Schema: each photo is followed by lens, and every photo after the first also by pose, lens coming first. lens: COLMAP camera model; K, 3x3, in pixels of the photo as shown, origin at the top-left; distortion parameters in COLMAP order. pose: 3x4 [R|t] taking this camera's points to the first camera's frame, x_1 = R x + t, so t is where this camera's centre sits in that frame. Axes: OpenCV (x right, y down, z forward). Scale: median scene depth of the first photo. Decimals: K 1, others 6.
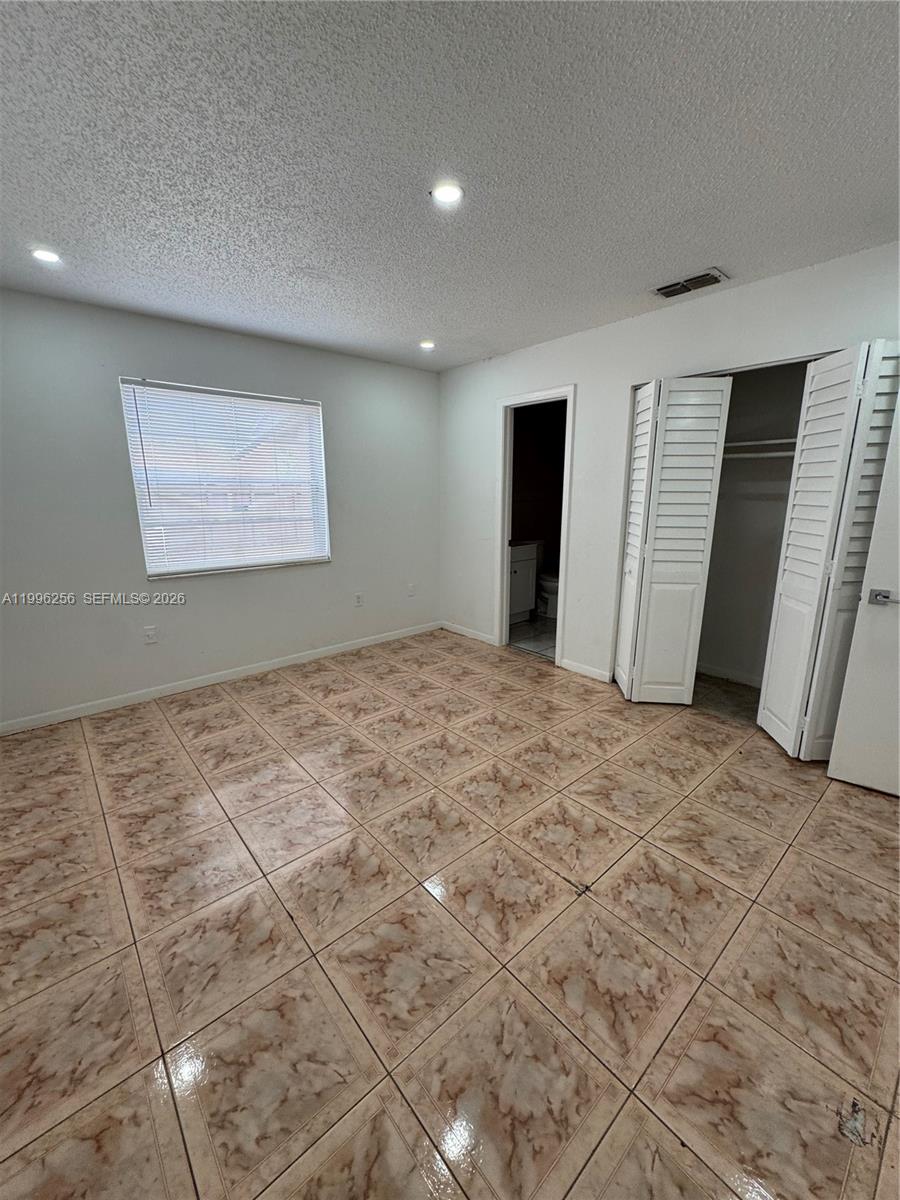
lens RADIAL K [[479.2, 0, 452.1], [0, 479.2, 598.6], [0, 0, 1]] dist [-0.002905, 0.000287]
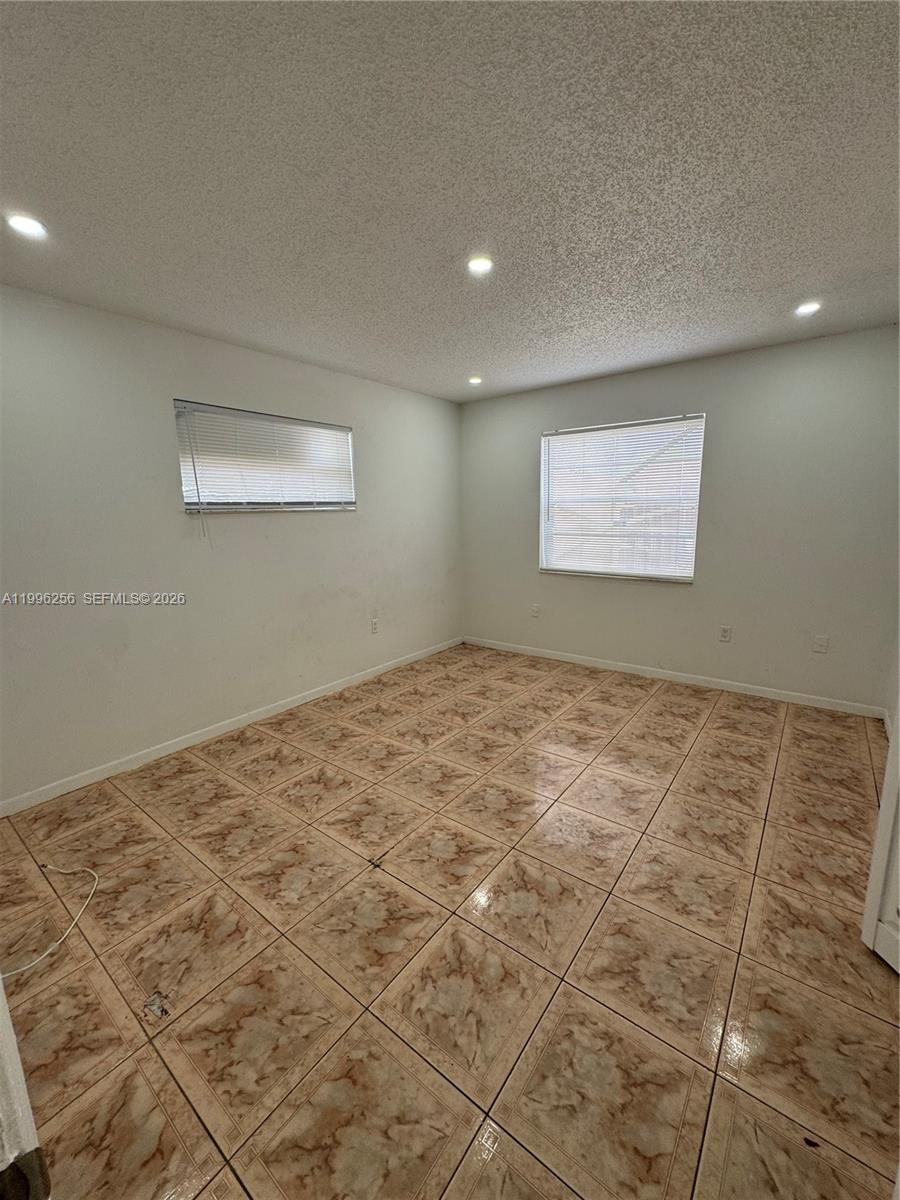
lens RADIAL K [[479.2, 0, 452.1], [0, 479.2, 598.6], [0, 0, 1]] dist [-0.002905, 0.000287]
pose [[0.202928, 0.175914, -0.963262, 1.205036], [-0.200159, 0.970411, 0.135052, -0.178204], [0.958518, 0.165400, 0.232134, 0.751490]]
